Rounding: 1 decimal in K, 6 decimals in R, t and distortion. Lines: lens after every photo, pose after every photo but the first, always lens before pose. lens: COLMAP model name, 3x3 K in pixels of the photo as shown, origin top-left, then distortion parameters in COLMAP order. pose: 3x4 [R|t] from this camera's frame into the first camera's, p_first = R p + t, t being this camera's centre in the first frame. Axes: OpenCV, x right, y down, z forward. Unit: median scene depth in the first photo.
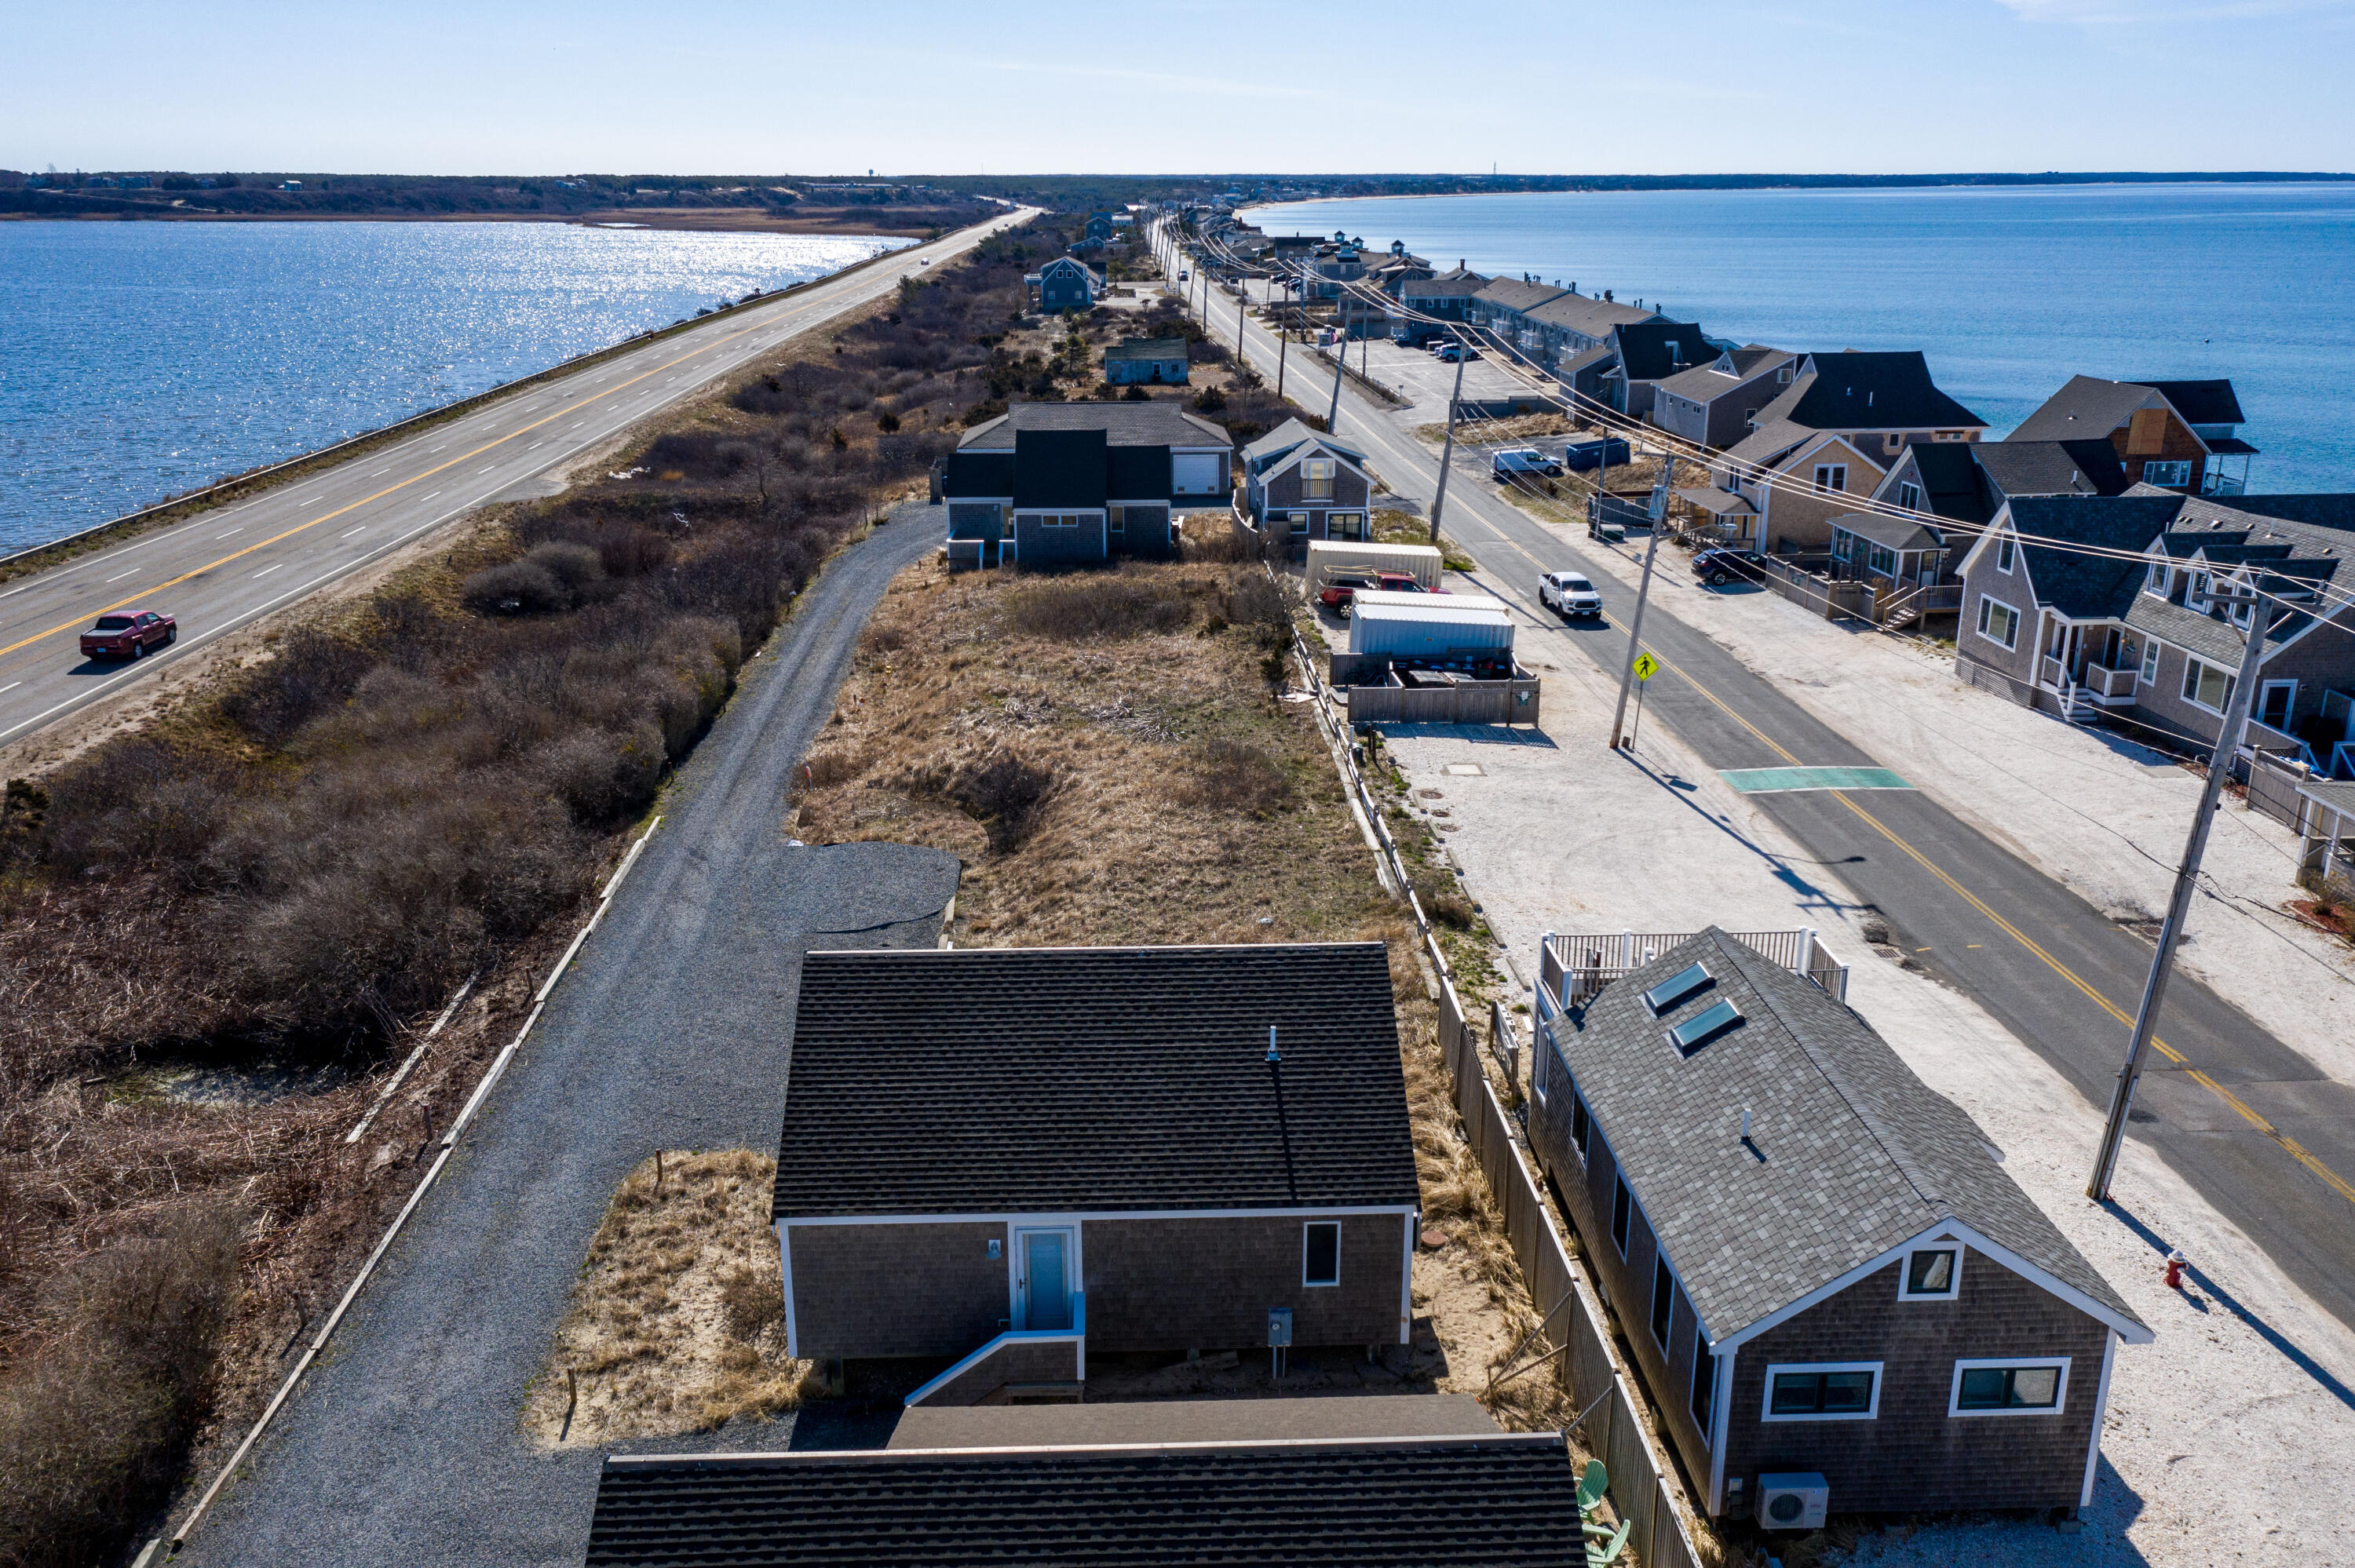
lens RADIAL K [[1883.4, 0, 1188.8], [0, 1883.4, 816.7], [0, 0, 1]] dist [-0.014463, 0.048003]
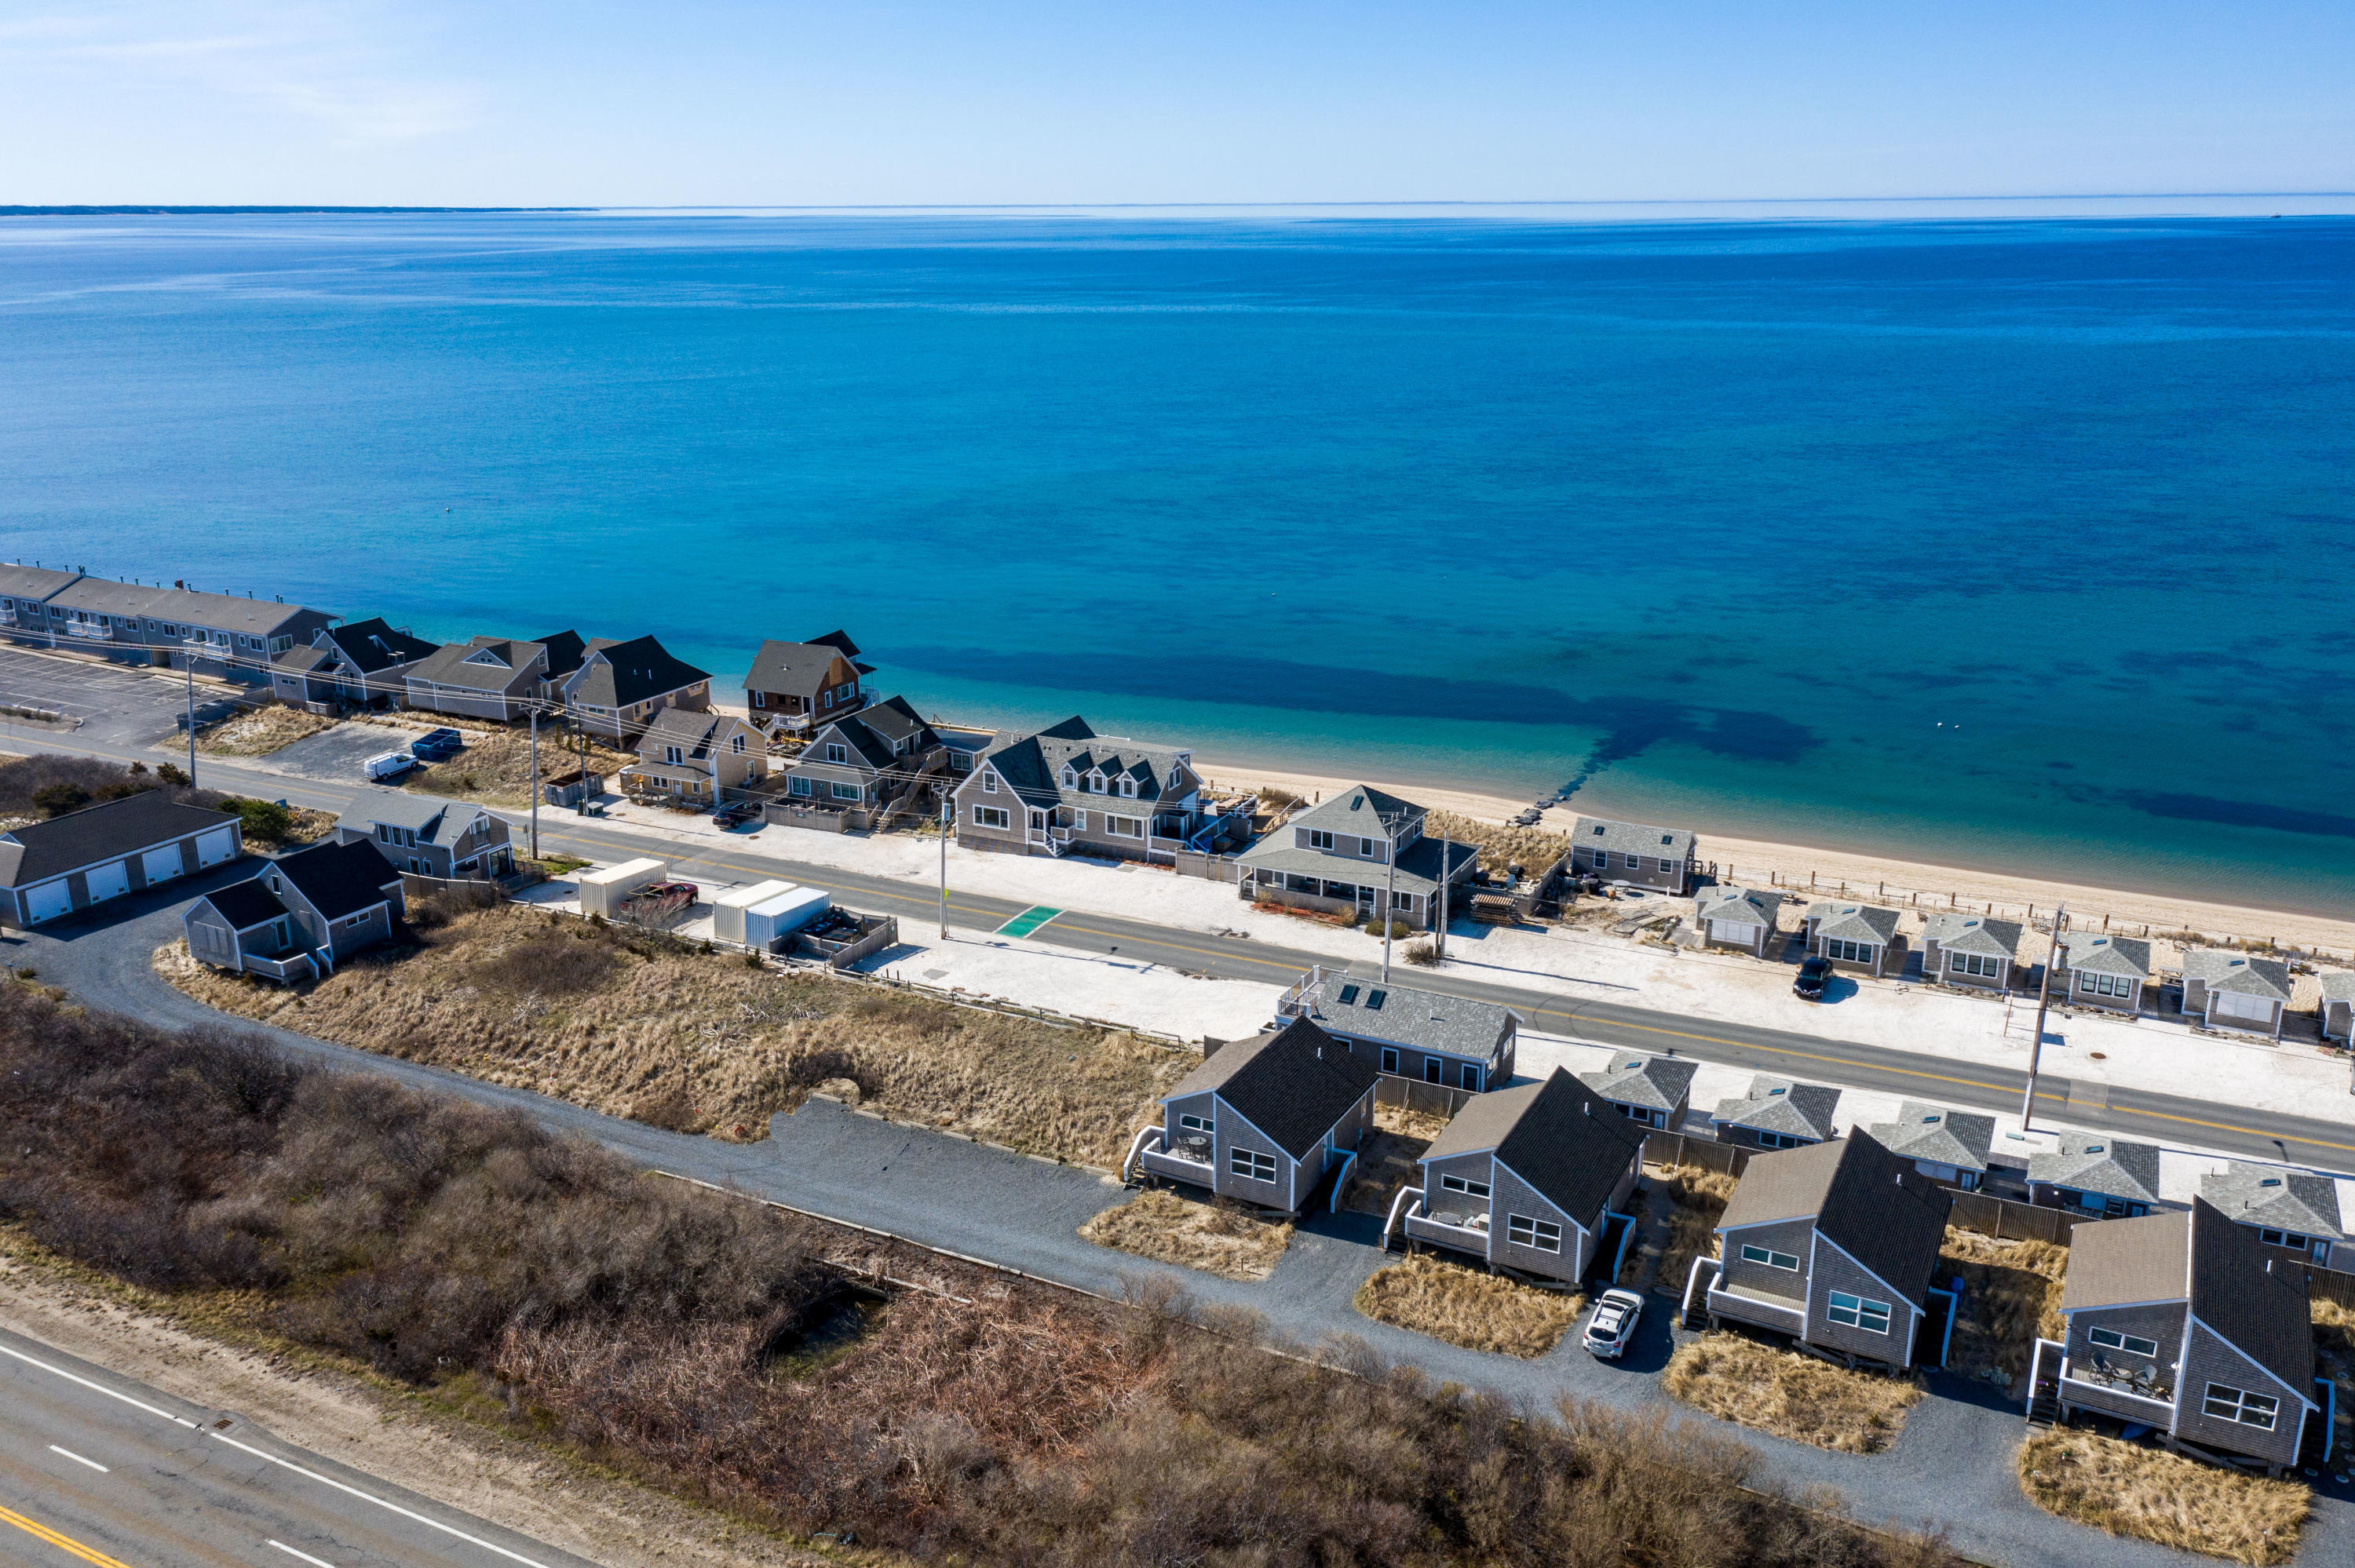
lens RADIAL K [[1914.4, 0, 1207.4], [0, 1914.4, 781.1], [0, 0, 1]] dist [0.006186, 0.012054]
pose [[0.482314, -0.251170, 0.839218, -1.254236], [0.276365, 0.952717, 0.126307, -0.366501], [-0.831261, 0.171011, 0.528924, -0.277167]]
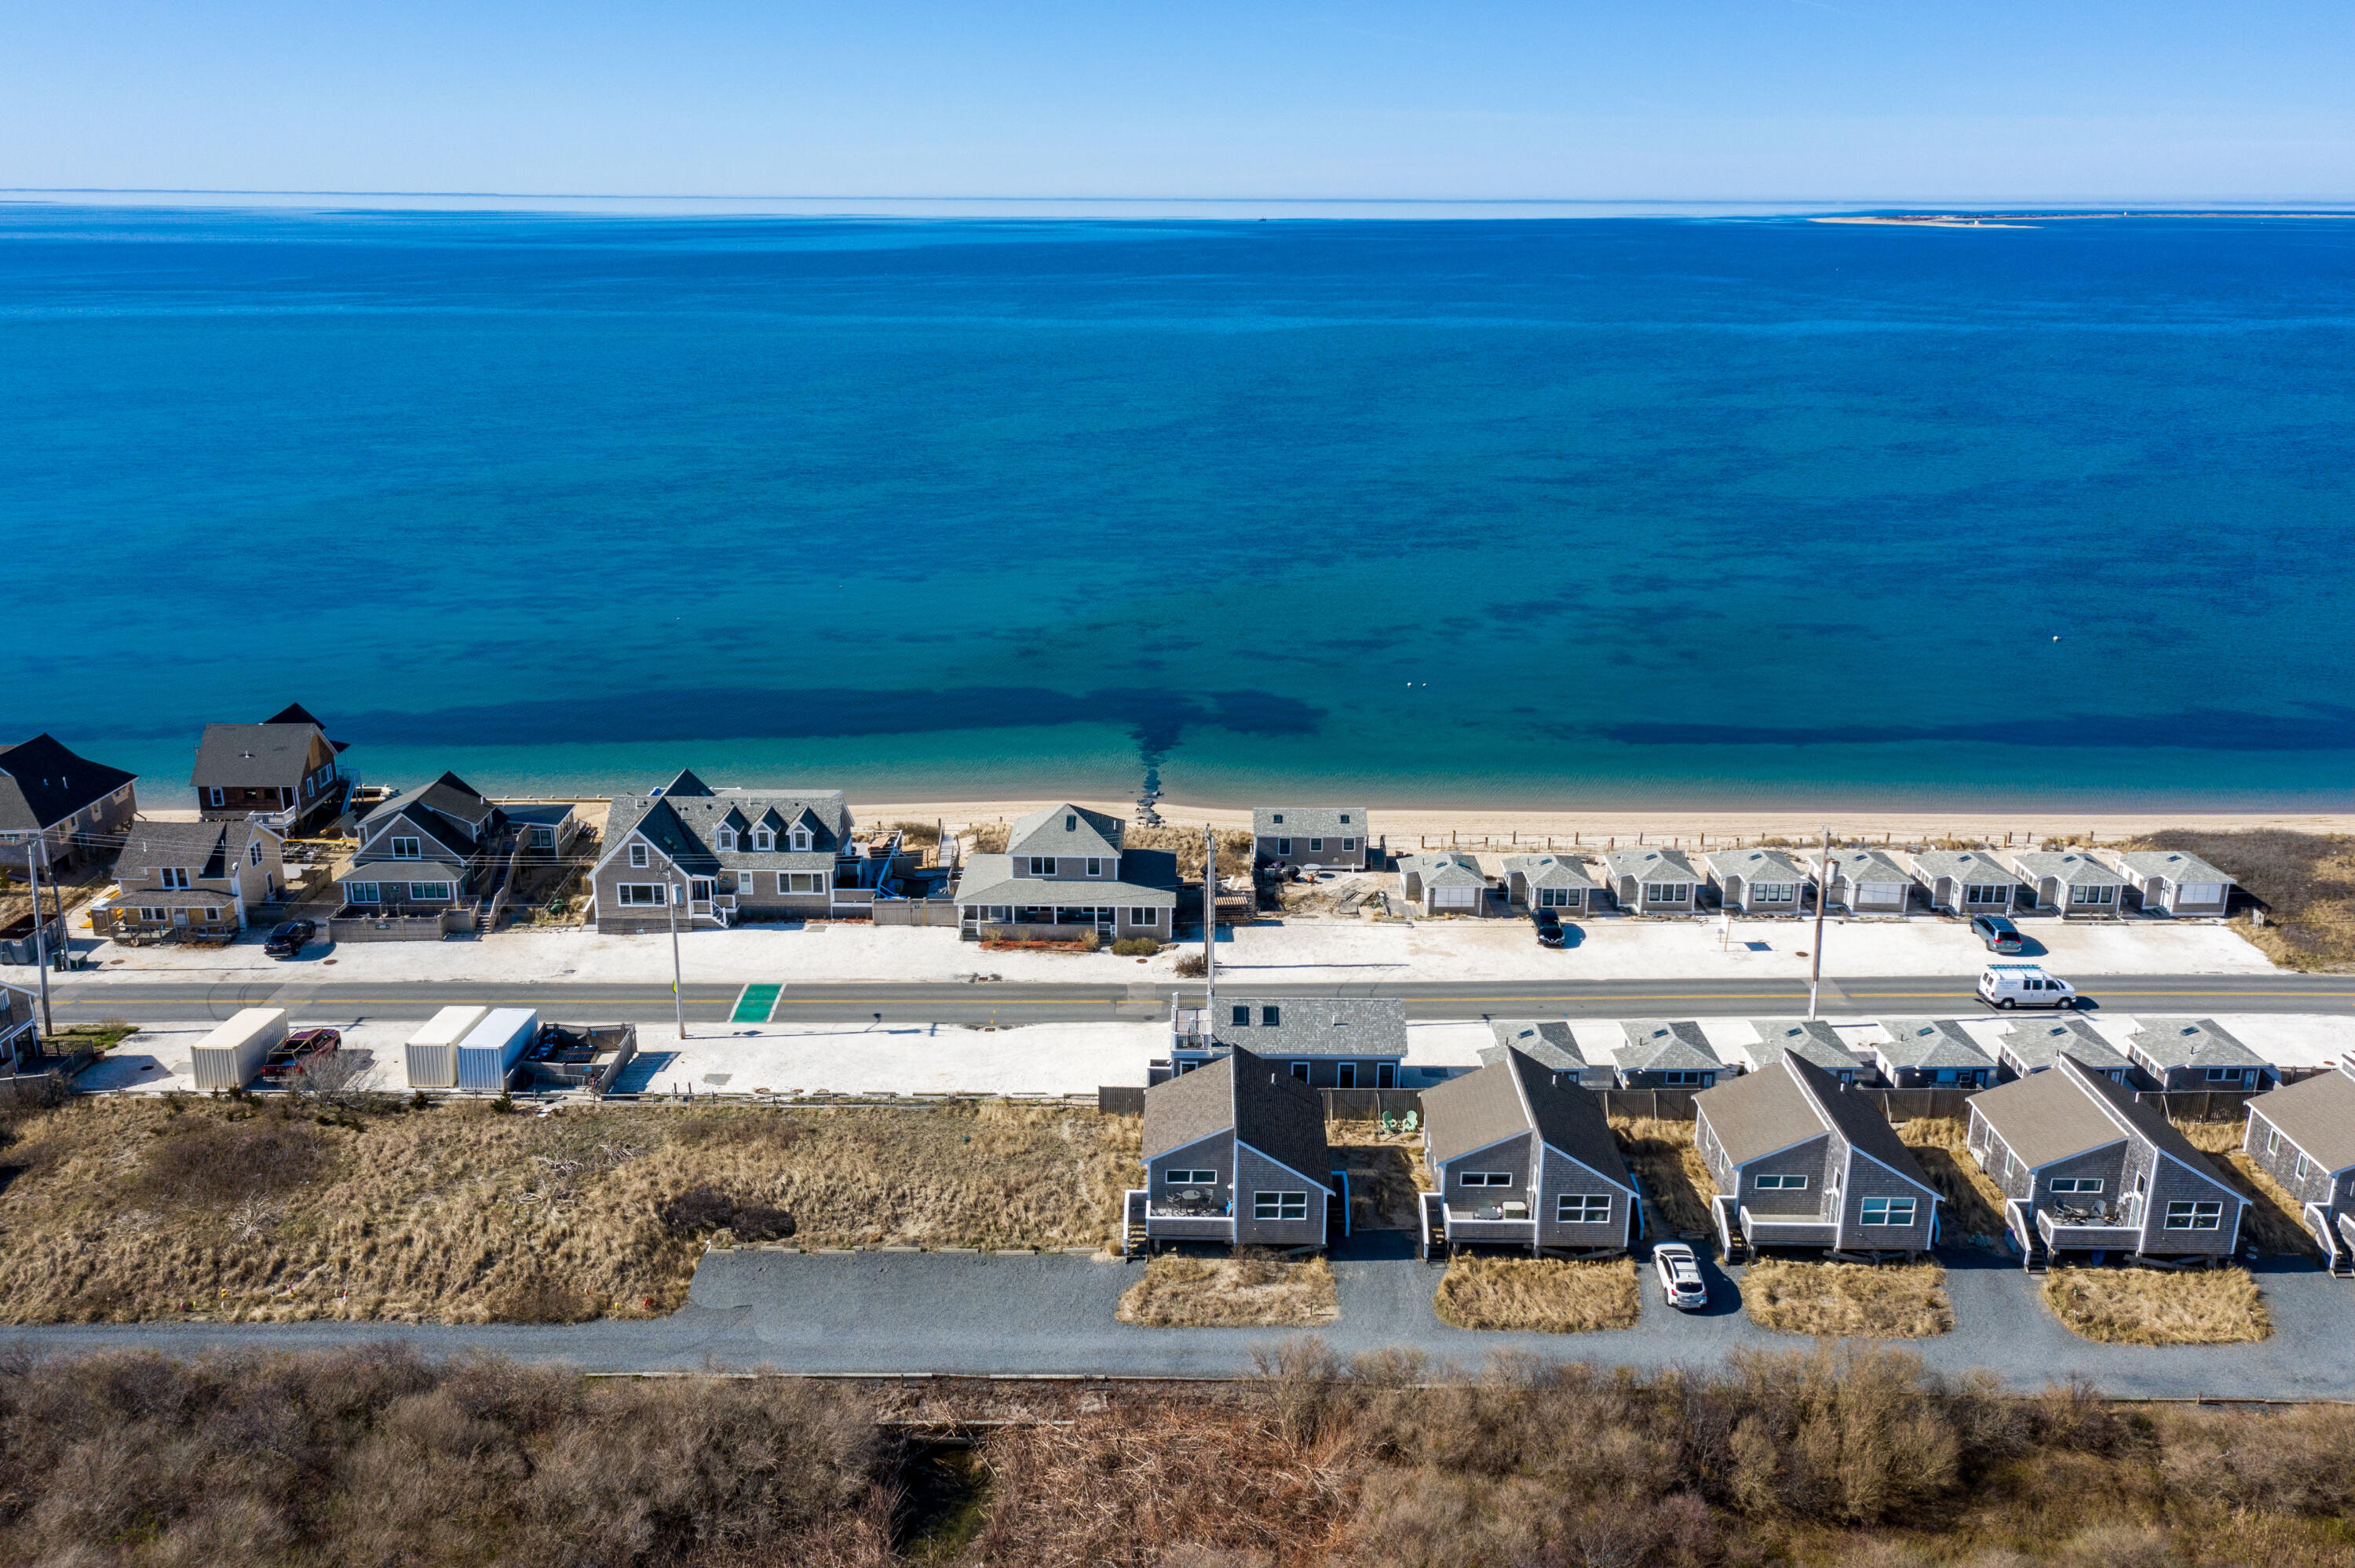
lens RADIAL K [[1915.6, 0, 1211.6], [0, 1915.6, 787.8], [0, 0, 1]] dist [-0.007832, 0.044836]
pose [[0.030486, -0.288892, 0.956876, -1.334183], [0.305304, 0.914261, 0.266299, -0.556212], [-0.951767, 0.284020, 0.116072, 0.306217]]
